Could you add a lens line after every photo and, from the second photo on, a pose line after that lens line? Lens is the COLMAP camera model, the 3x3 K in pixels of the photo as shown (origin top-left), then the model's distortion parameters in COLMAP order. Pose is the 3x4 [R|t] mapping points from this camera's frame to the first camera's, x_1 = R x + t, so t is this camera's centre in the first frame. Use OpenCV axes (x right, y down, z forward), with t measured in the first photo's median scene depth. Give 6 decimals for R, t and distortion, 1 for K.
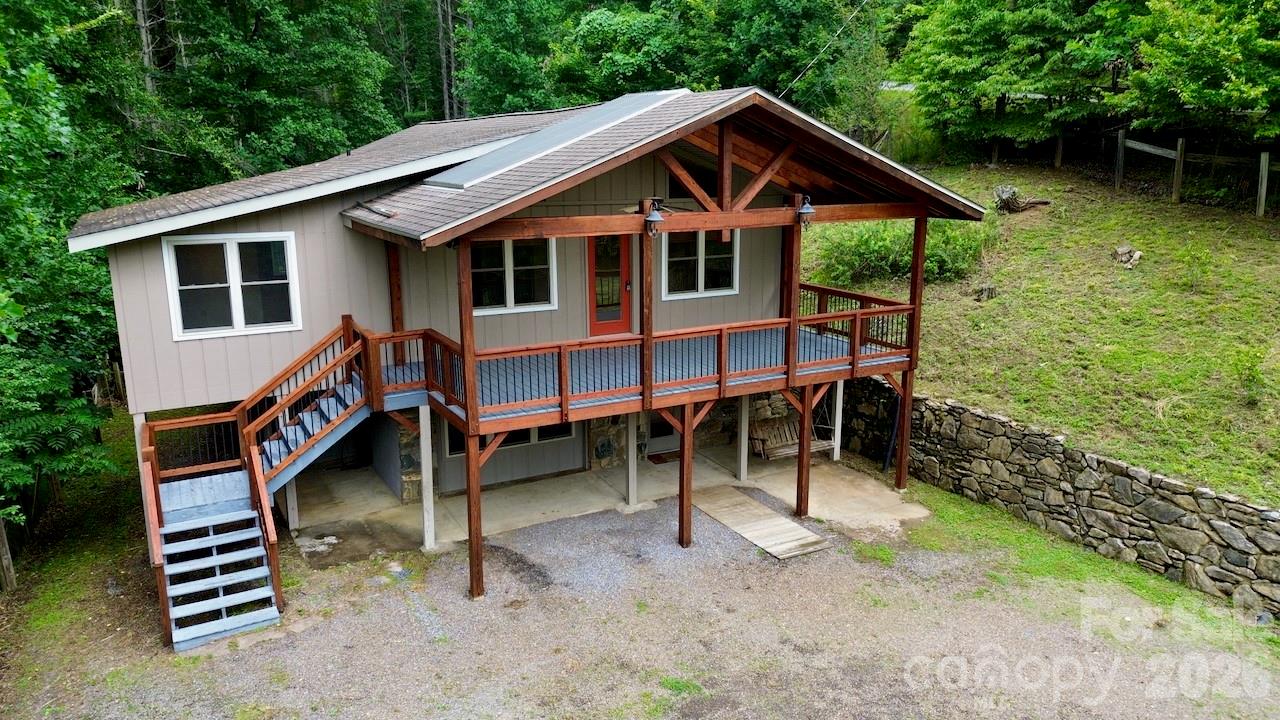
lens RADIAL K [[904.5, 0, 637.7], [0, 904.5, 353.8], [0, 0, 1]] dist [0.087933, -0.077562]
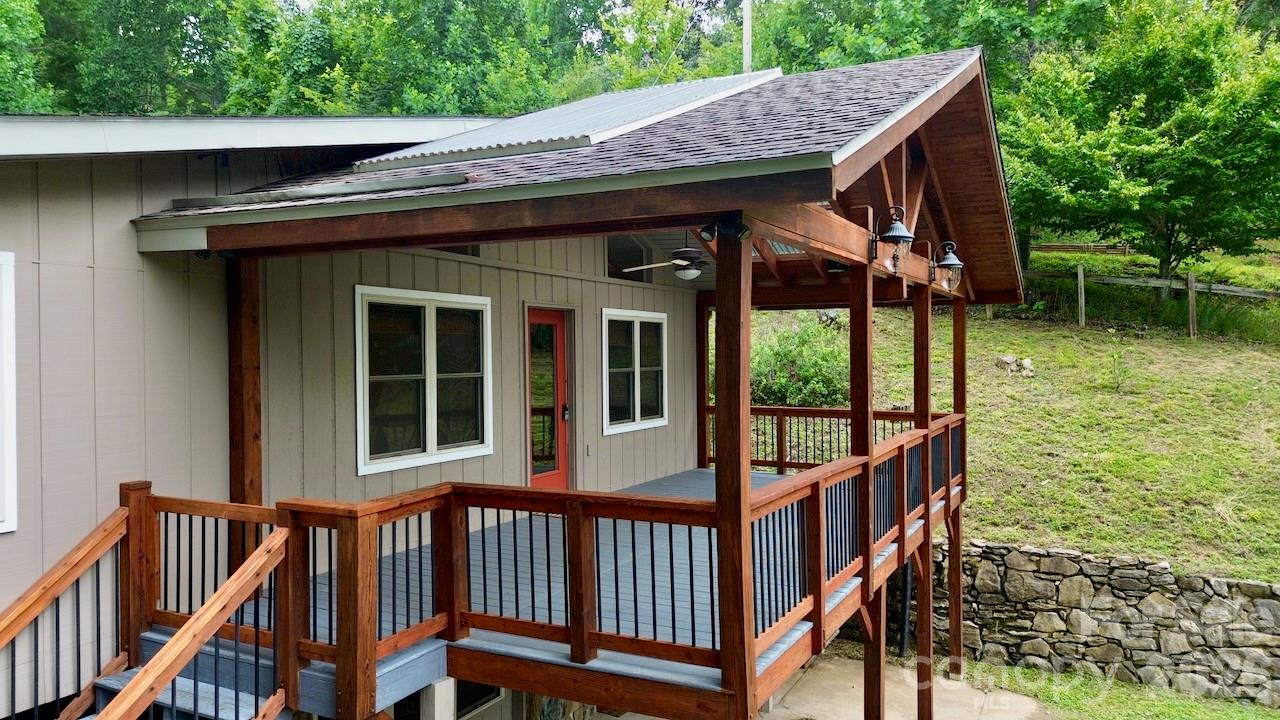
lens RADIAL K [[904.5, 0, 637.7], [0, 904.5, 353.8], [0, 0, 1]] dist [0.087933, -0.077562]
pose [[0.828447, -0.002533, 0.560062, -0.372225], [0.123014, 0.976394, -0.177546, -0.000324], [-0.546392, 0.215983, 0.809202, 0.574165]]
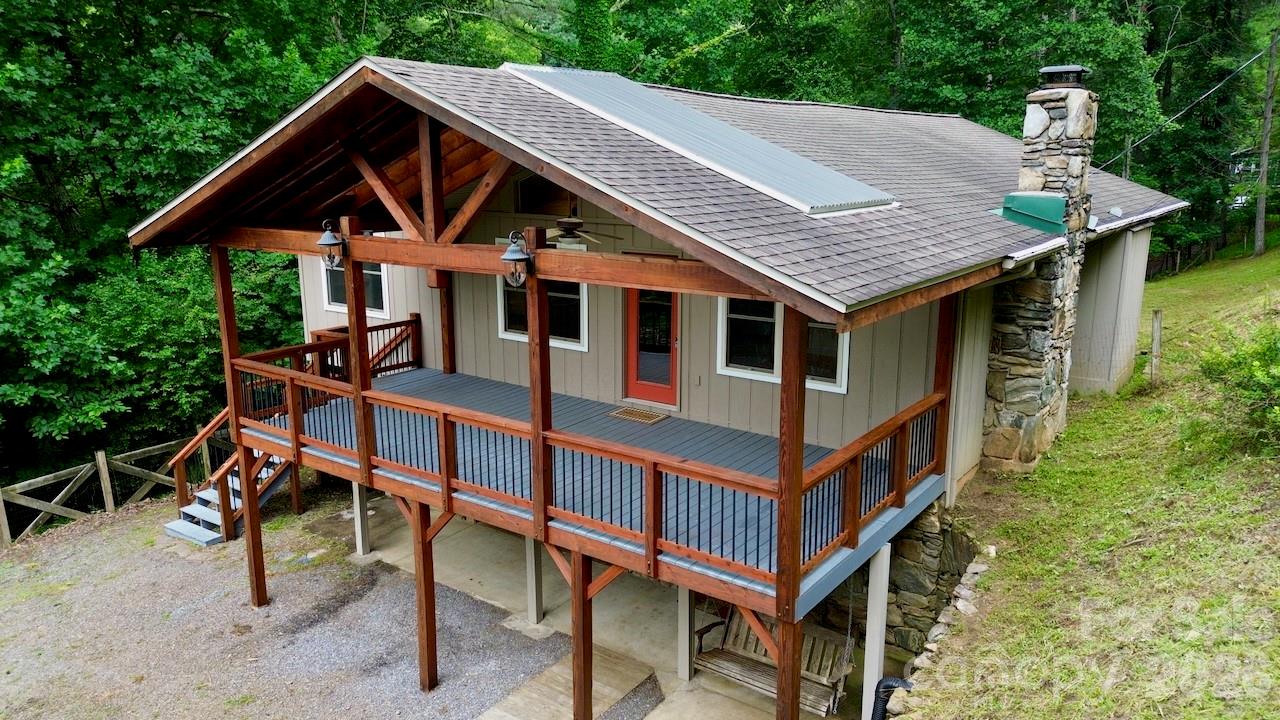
lens RADIAL K [[904.5, 0, 637.7], [0, 904.5, 353.8], [0, 0, 1]] dist [0.087933, -0.077562]
pose [[0.419796, 0.192741, -0.886918, 0.731261], [-0.192377, 0.973884, 0.120584, -0.175050], [0.886997, 0.120002, 0.445911, 0.790766]]
